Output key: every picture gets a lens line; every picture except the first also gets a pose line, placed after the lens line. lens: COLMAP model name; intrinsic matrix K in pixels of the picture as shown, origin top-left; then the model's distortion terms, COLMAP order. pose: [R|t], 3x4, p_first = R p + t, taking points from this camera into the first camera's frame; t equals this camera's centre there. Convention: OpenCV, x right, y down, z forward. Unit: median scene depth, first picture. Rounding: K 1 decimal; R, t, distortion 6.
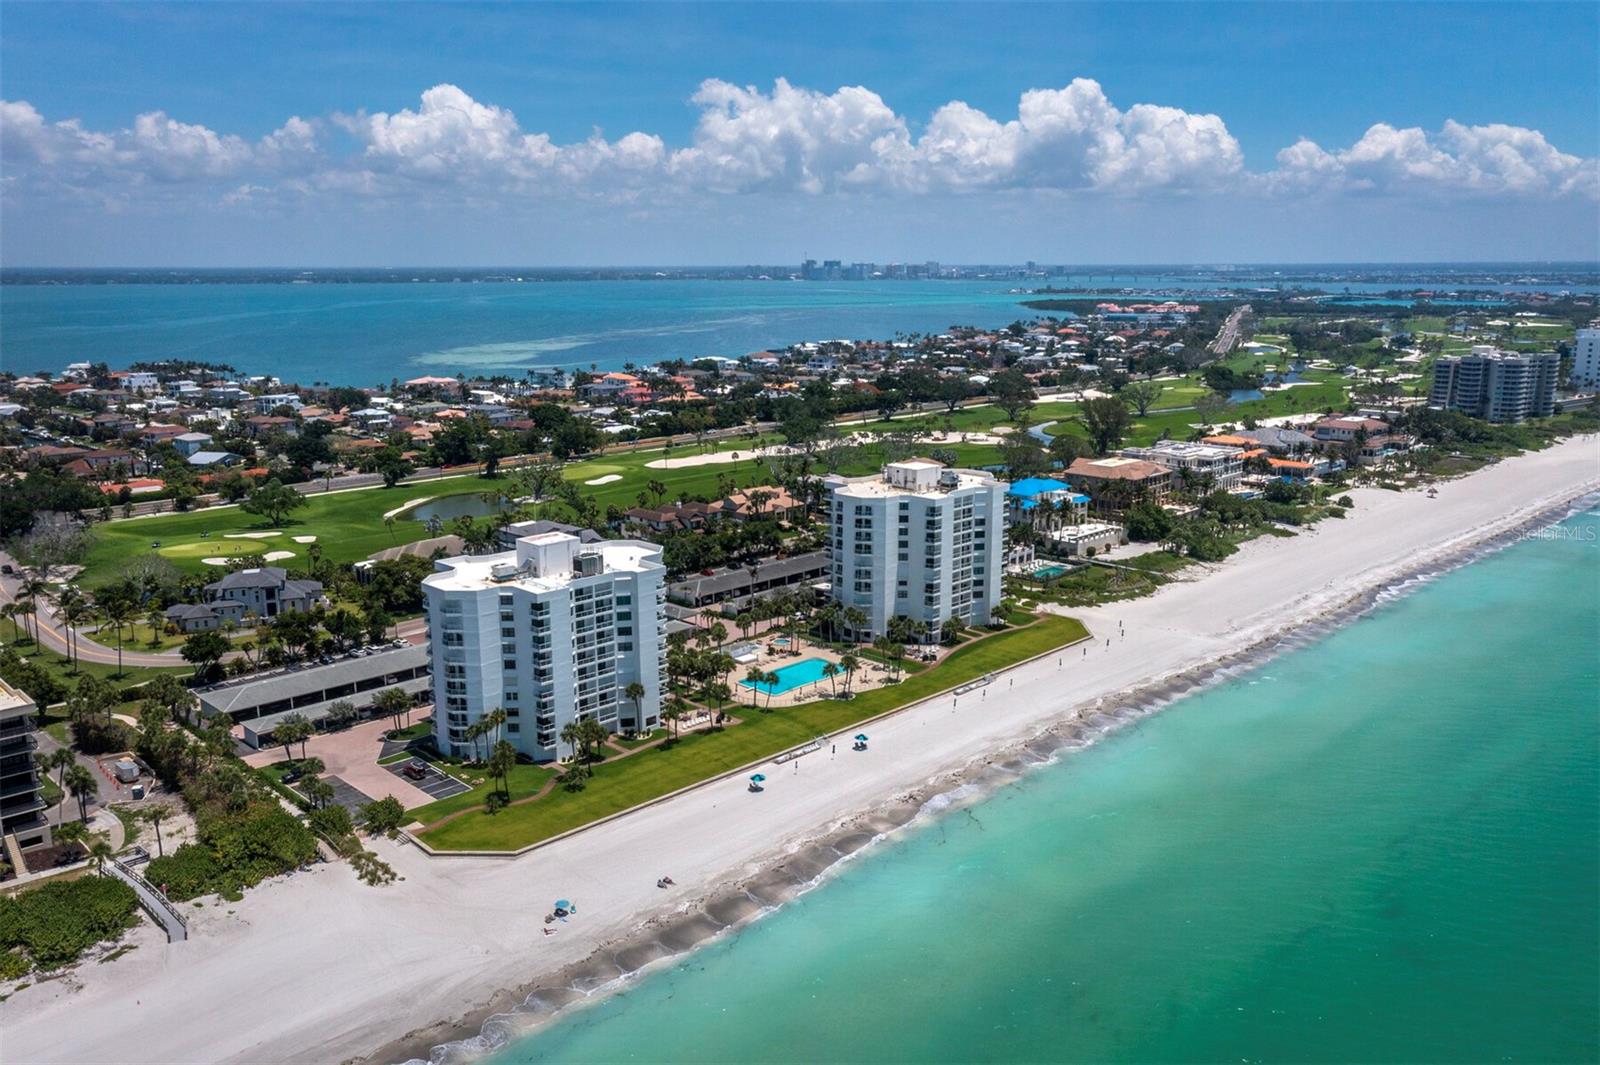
lens RADIAL K [[1260.8, 0, 800.0], [0, 1260.8, 532.5], [0, 0, 1]] dist [-0.000830, 0.011391]
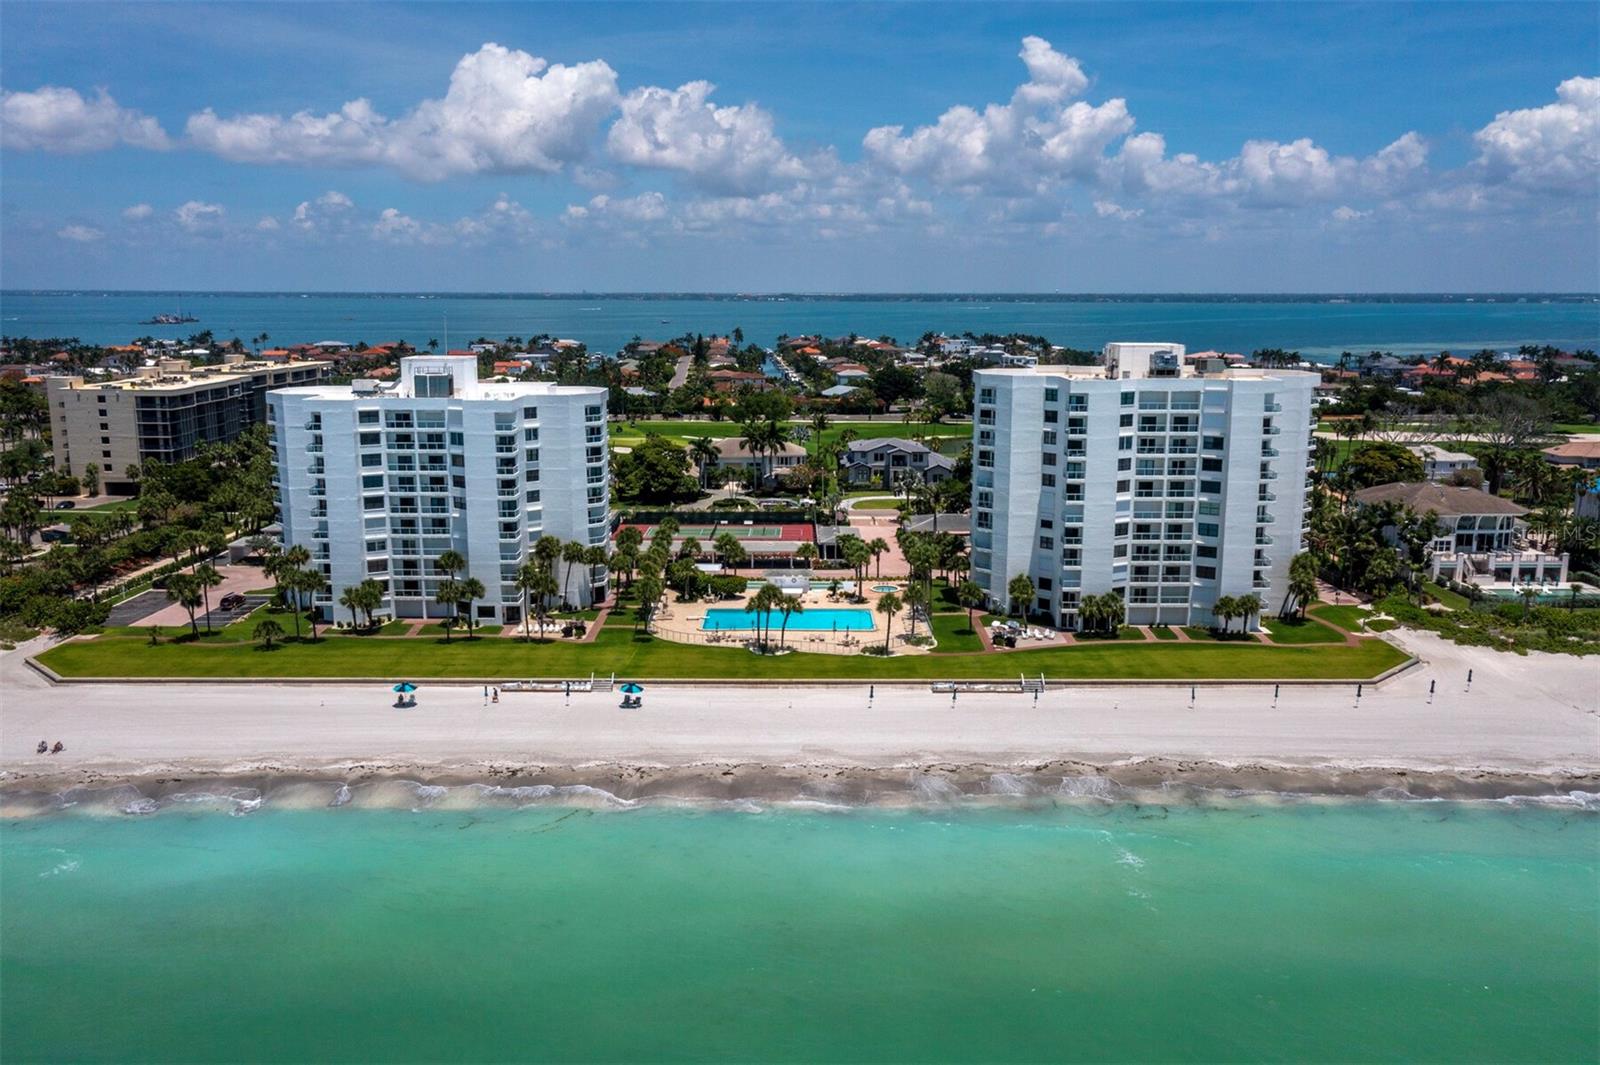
lens RADIAL K [[1324.2, 0, 800.0], [0, 1324.2, 532.5], [0, 0, 1]] dist [0.003011, 0.002825]
pose [[0.713391, 0.132944, -0.688040, 0.439900], [-0.152304, 0.987784, 0.032945, 0.041634], [0.684015, 0.081288, 0.724925, 0.460925]]
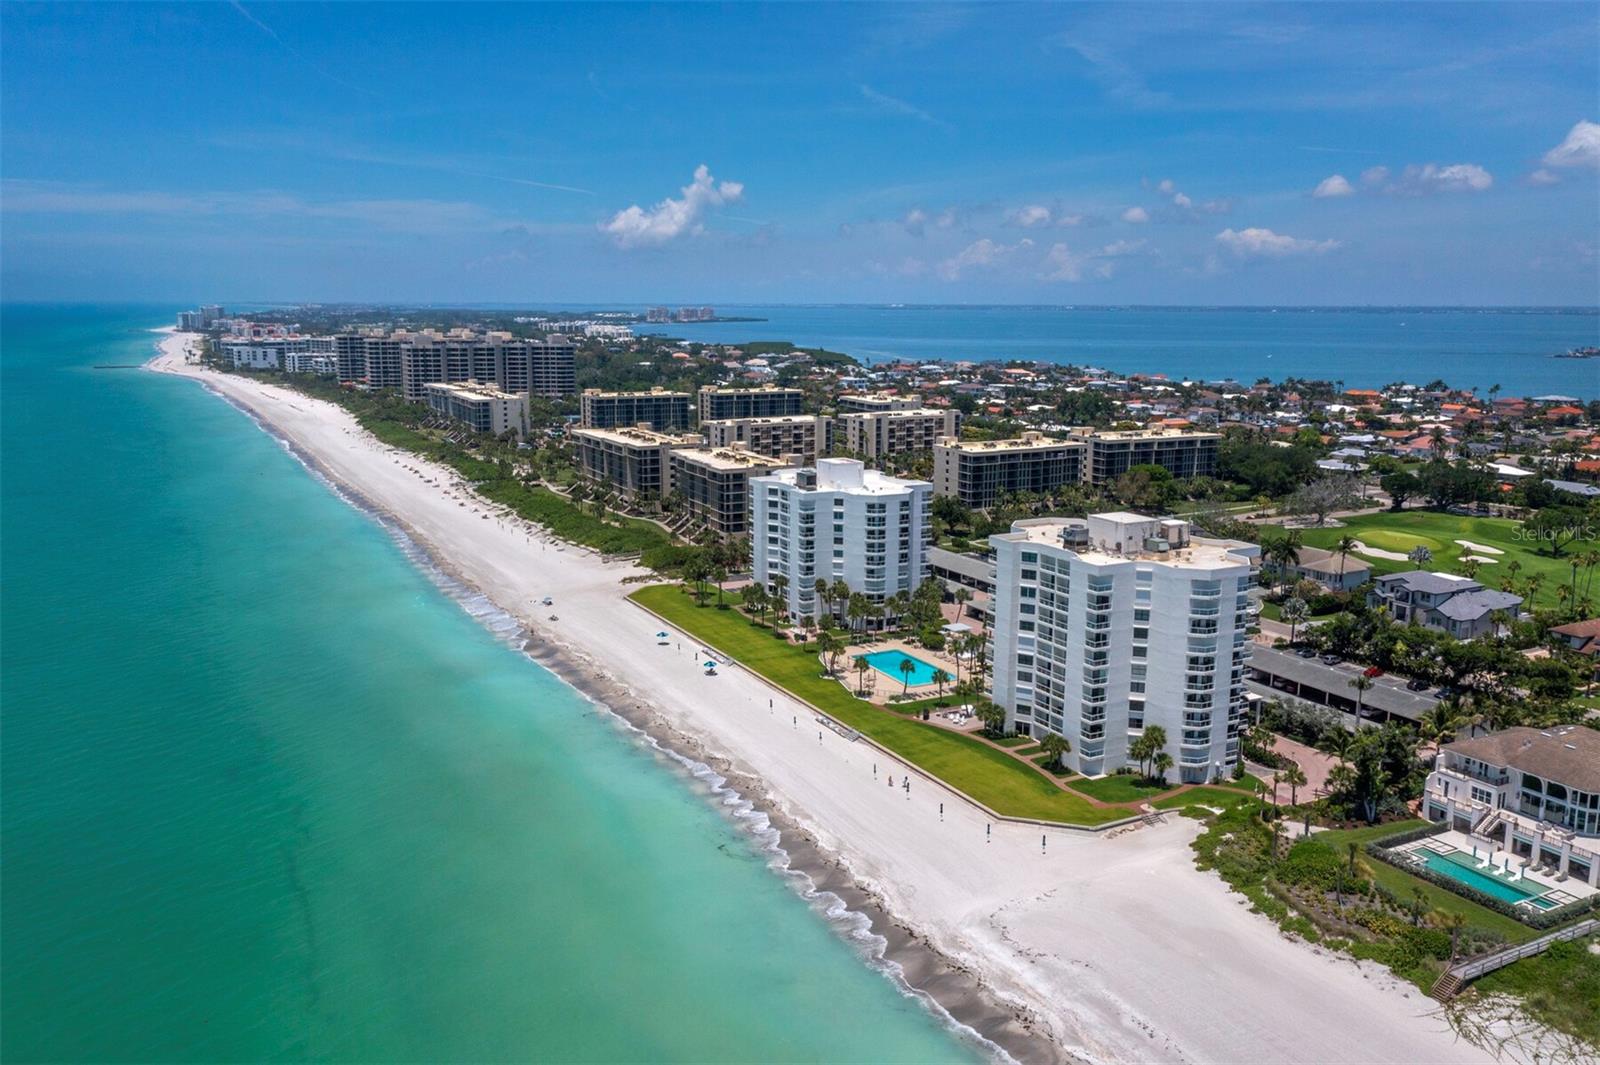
lens RADIAL K [[1260.8, 0, 800.0], [0, 1260.8, 532.5], [0, 0, 1]] dist [-0.000830, 0.011391]
pose [[-0.287104, 0.176676, -0.941465, 0.841914], [-0.202832, 0.949344, 0.240009, -0.184366], [0.936179, 0.259867, -0.236725, 1.047323]]
